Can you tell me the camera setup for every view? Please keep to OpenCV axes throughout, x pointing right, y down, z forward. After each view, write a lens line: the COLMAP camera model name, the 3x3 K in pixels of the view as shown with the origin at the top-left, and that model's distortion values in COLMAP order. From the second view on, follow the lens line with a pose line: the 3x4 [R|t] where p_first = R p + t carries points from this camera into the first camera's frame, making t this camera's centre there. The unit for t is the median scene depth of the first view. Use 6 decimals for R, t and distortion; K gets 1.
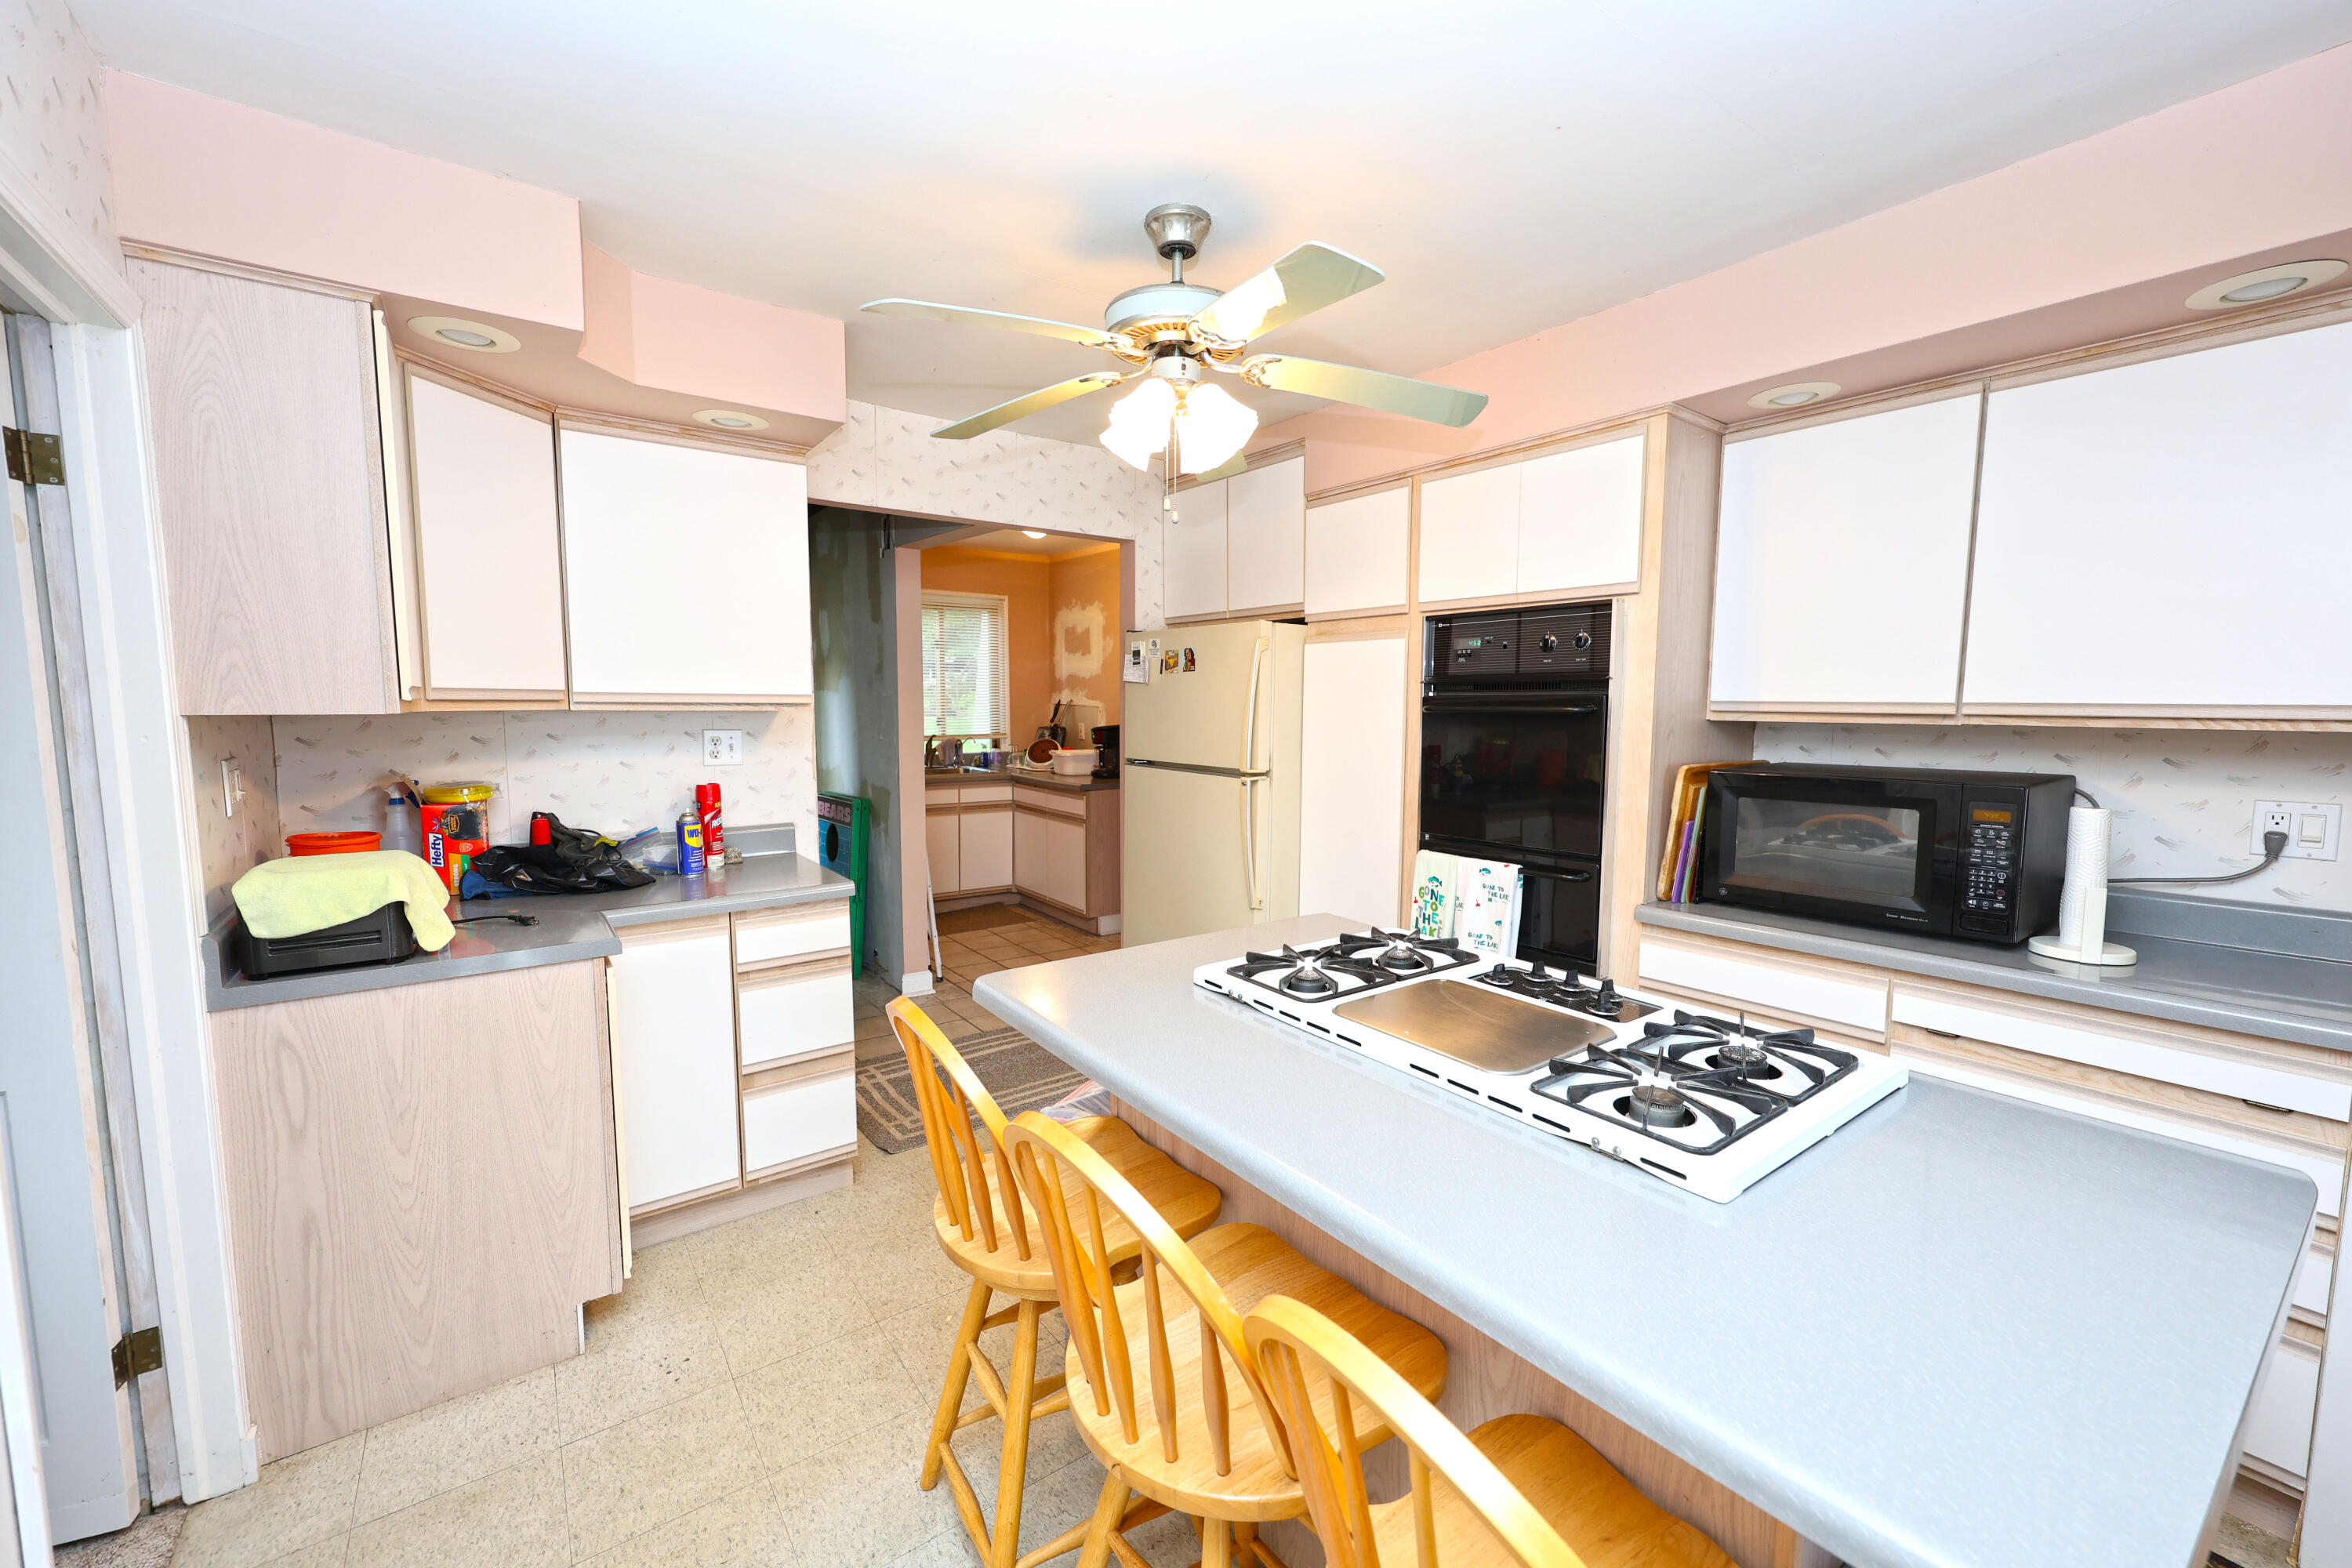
lens RADIAL K [[937.4, 0, 1167.3], [0, 937.4, 794.3], [0, 0, 1]] dist [-0.001847, -0.000147]
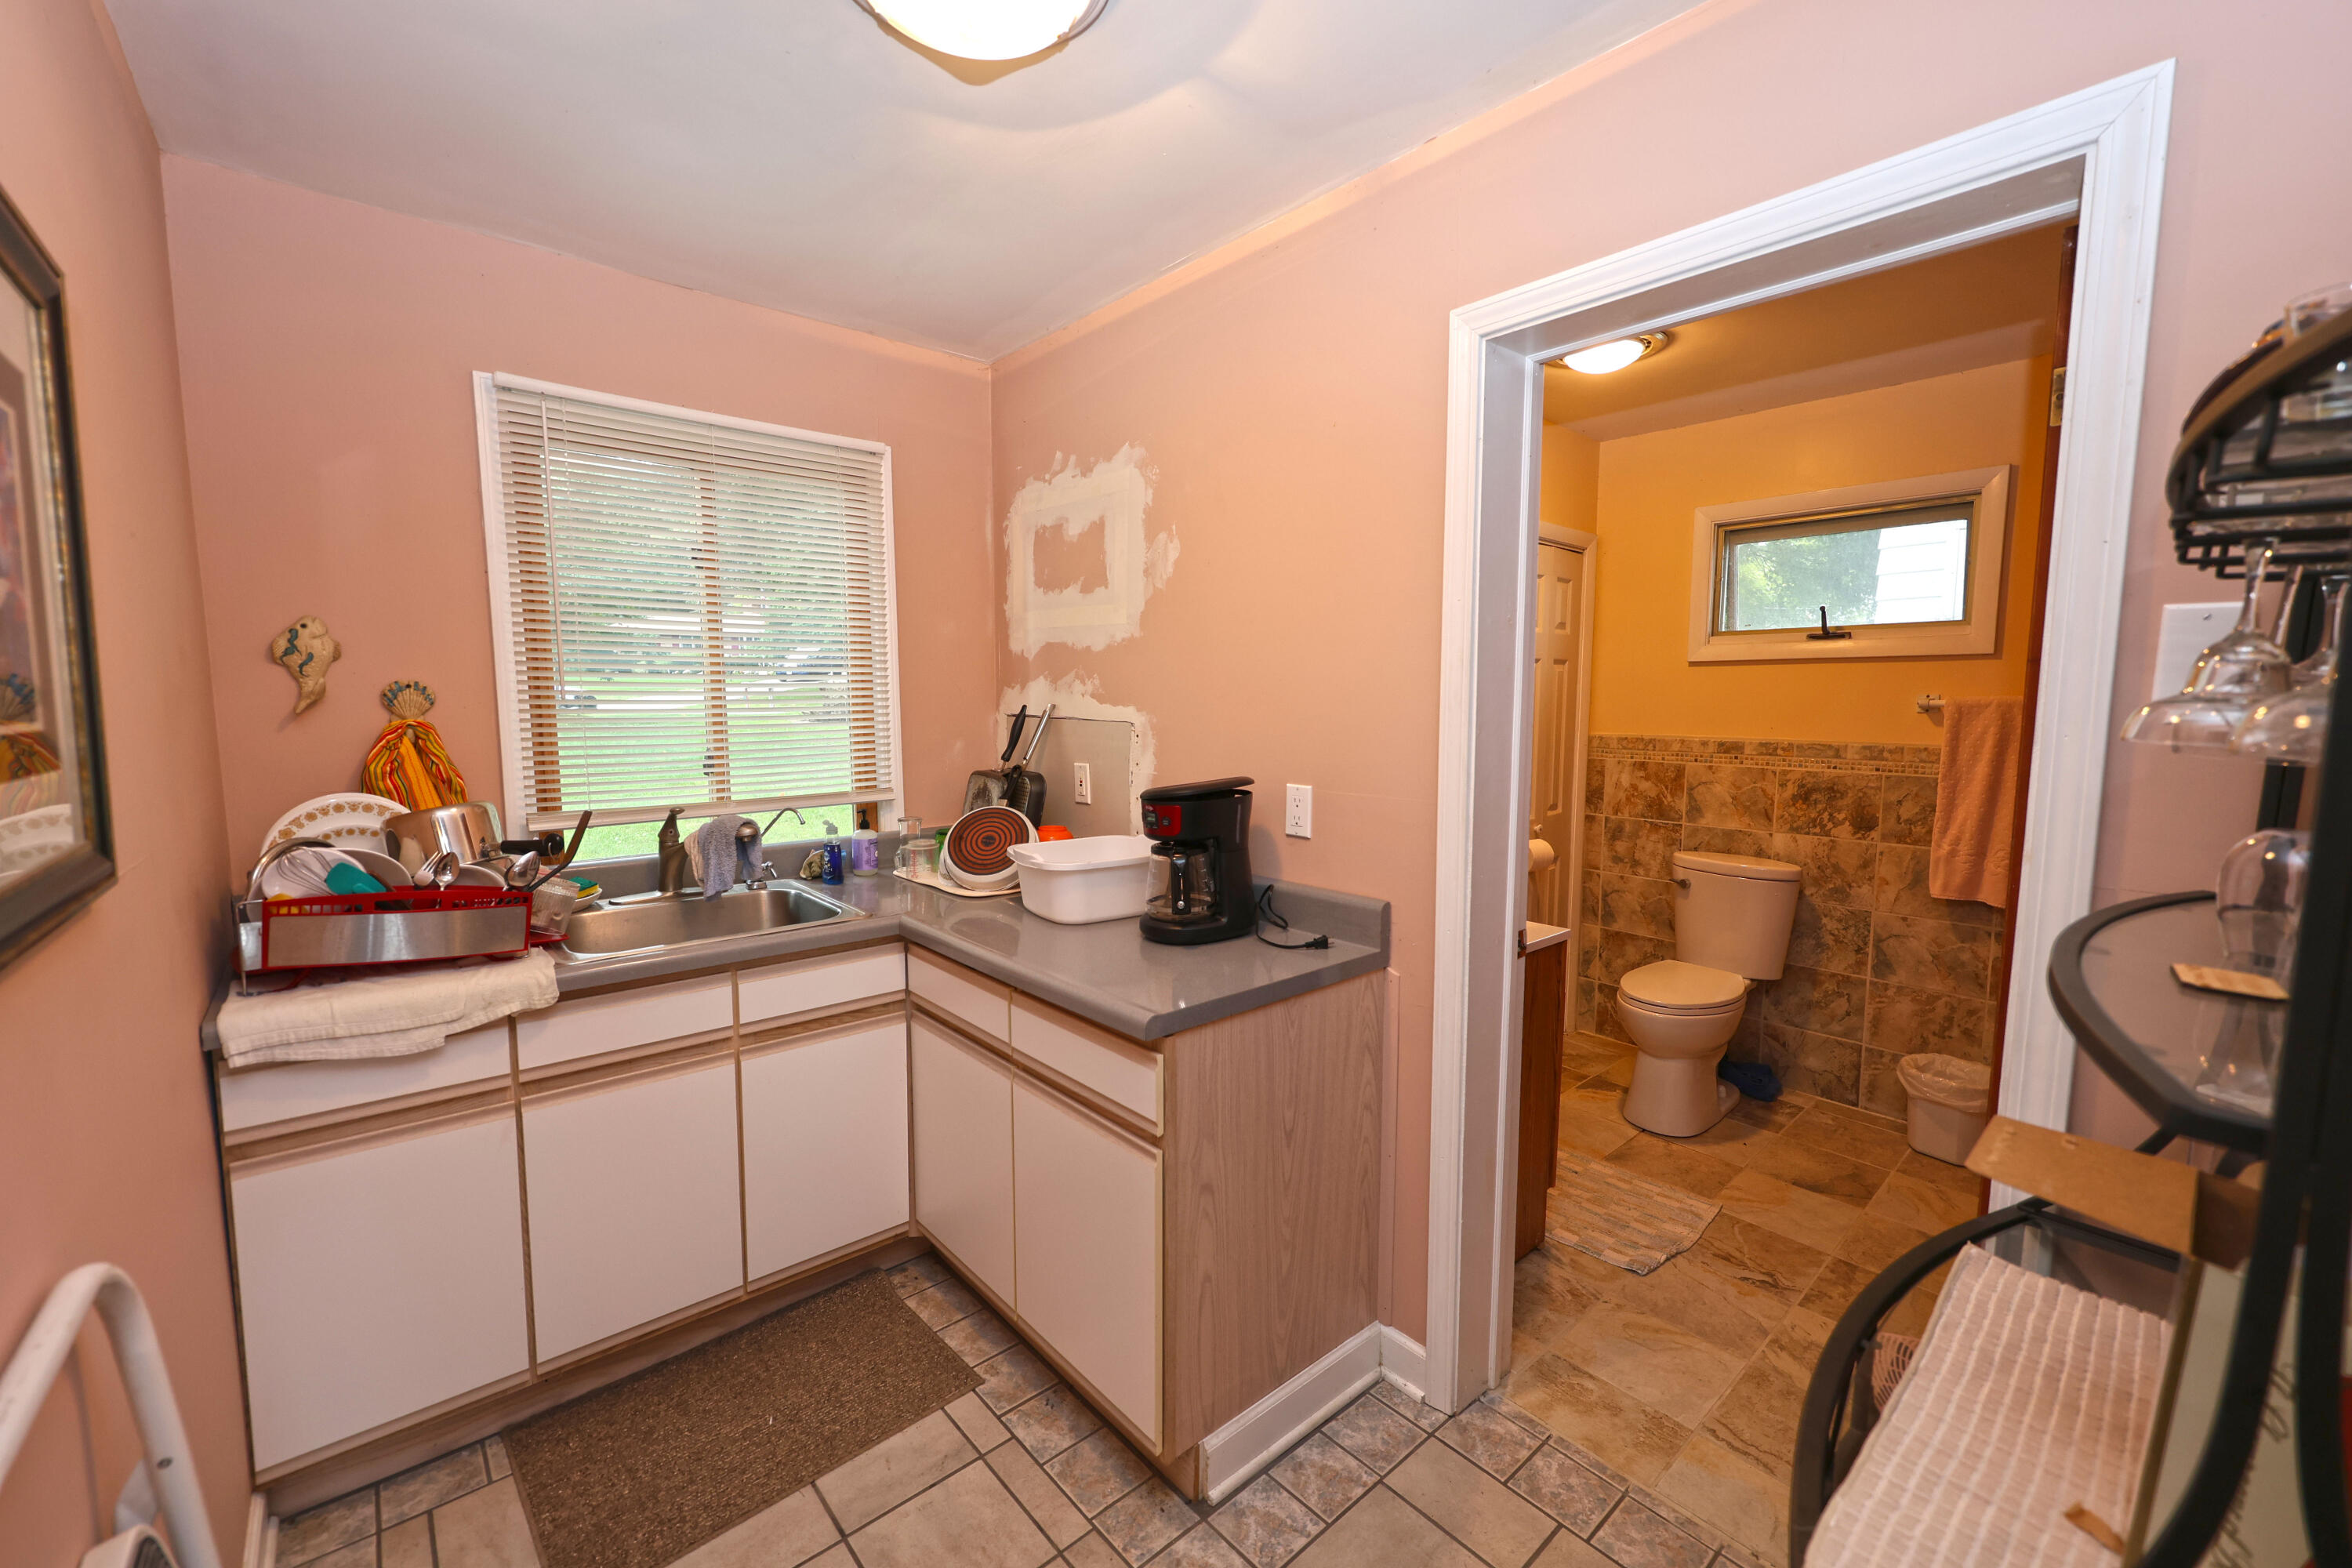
lens RADIAL K [[937.4, 0, 1190.0], [0, 937.4, 787.6], [0, 0, 1]] dist [-0.001847, -0.000147]
pose [[0.994655, -0.018731, 0.101537, -0.088789], [0.020542, 0.999647, -0.016821, -0.059215], [-0.101186, 0.018817, 0.994690, 0.612238]]
